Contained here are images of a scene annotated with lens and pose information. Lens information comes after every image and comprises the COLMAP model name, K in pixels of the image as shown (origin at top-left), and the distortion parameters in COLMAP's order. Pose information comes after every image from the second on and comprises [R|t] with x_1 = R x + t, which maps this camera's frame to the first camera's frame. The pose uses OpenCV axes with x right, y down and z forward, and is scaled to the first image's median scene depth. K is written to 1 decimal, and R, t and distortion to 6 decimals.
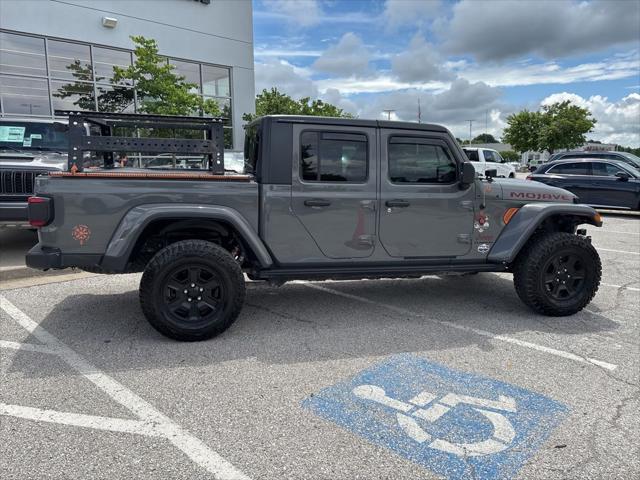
lens RADIAL K [[484.7, 0, 318.7], [0, 484.7, 240.4], [0, 0, 1]] dist [0.052411, -0.063622]
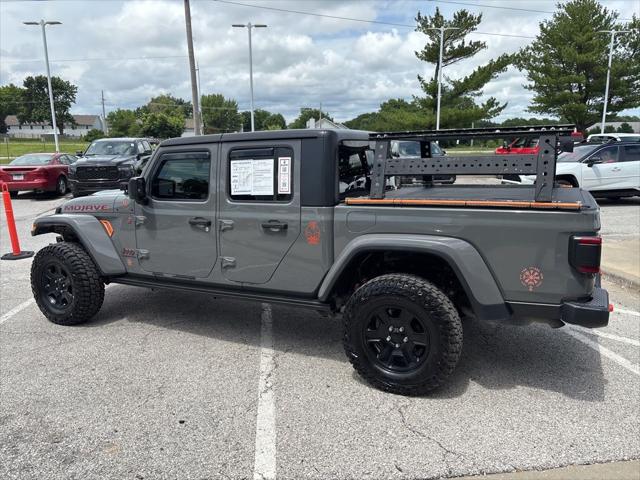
lens RADIAL K [[484.3, 0, 317.8], [0, 484.3, 236.7], [0, 0, 1]] dist [0.052210, -0.063197]
pose [[-0.764914, -0.117251, 0.633371, -0.717943], [0.111690, 0.944255, 0.309689, -0.386065], [-0.634375, 0.307627, -0.709178, 1.919830]]
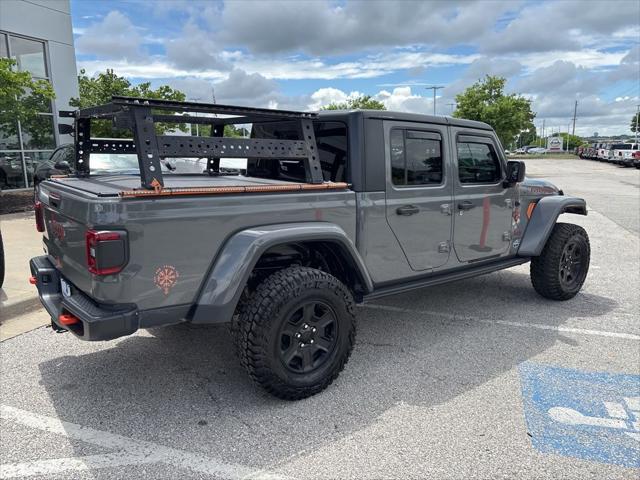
lens RADIAL K [[484.7, 0, 317.6], [0, 484.7, 236.1], [0, 0, 1]] dist [0.048171, -0.060841]
pose [[0.910932, -0.081717, 0.404382, -0.496258], [0.076411, 0.996647, 0.029272, -0.067286], [-0.405418, 0.004234, 0.914122, 0.252117]]
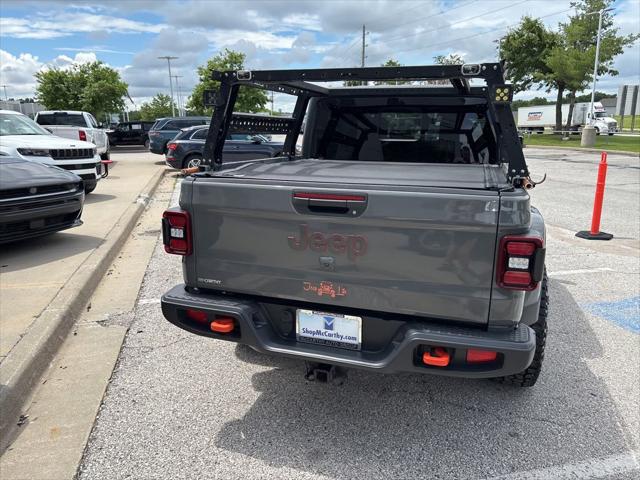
lens RADIAL K [[484.6, 0, 317.5], [0, 484.6, 243.4], [0, 0, 1]] dist [0.060912, -0.078492]
pose [[0.532244, -0.211202, 0.819823, -0.954836], [0.143782, 0.976864, 0.158313, -0.164157], [-0.834292, 0.033615, 0.550297, 0.773549]]
